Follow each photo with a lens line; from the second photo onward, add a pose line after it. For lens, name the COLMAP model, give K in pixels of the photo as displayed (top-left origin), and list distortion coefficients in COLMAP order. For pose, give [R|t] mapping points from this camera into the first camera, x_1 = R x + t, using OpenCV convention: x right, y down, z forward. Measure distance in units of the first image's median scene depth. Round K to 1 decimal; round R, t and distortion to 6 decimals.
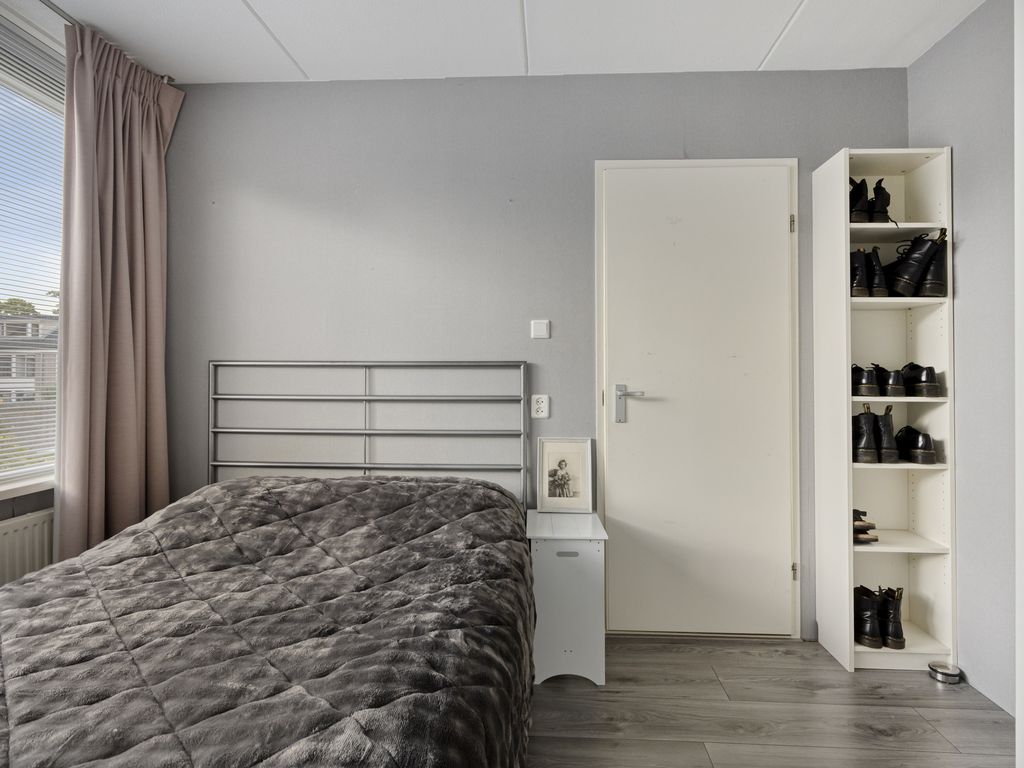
lens RADIAL K [[589.6, 0, 512.7], [0, 589.6, 367.3], [0, 0, 1]] dist [-0.004170, 0.003920]
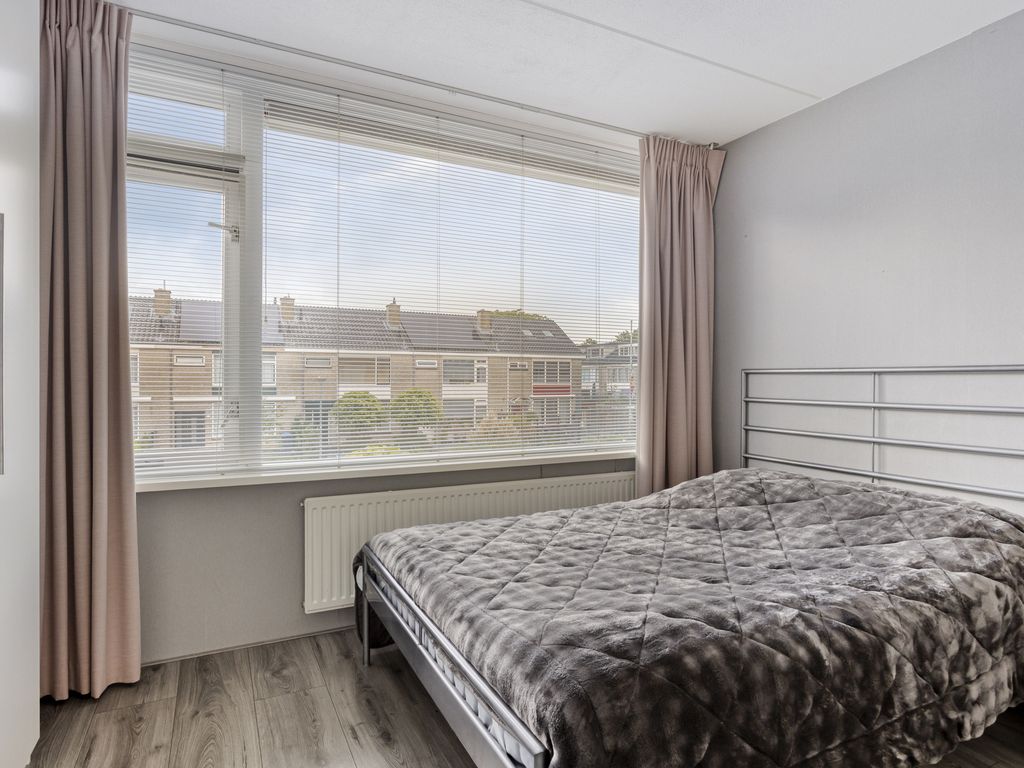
lens RADIAL K [[589.6, 0, 514.5], [0, 589.6, 382.9], [0, 0, 1]] dist [-0.004170, 0.003920]
pose [[0.510765, 0.006053, -0.859699, 0.399743], [0.007205, 0.999910, 0.011320, -0.000541], [0.859690, -0.011976, 0.510676, -0.015879]]
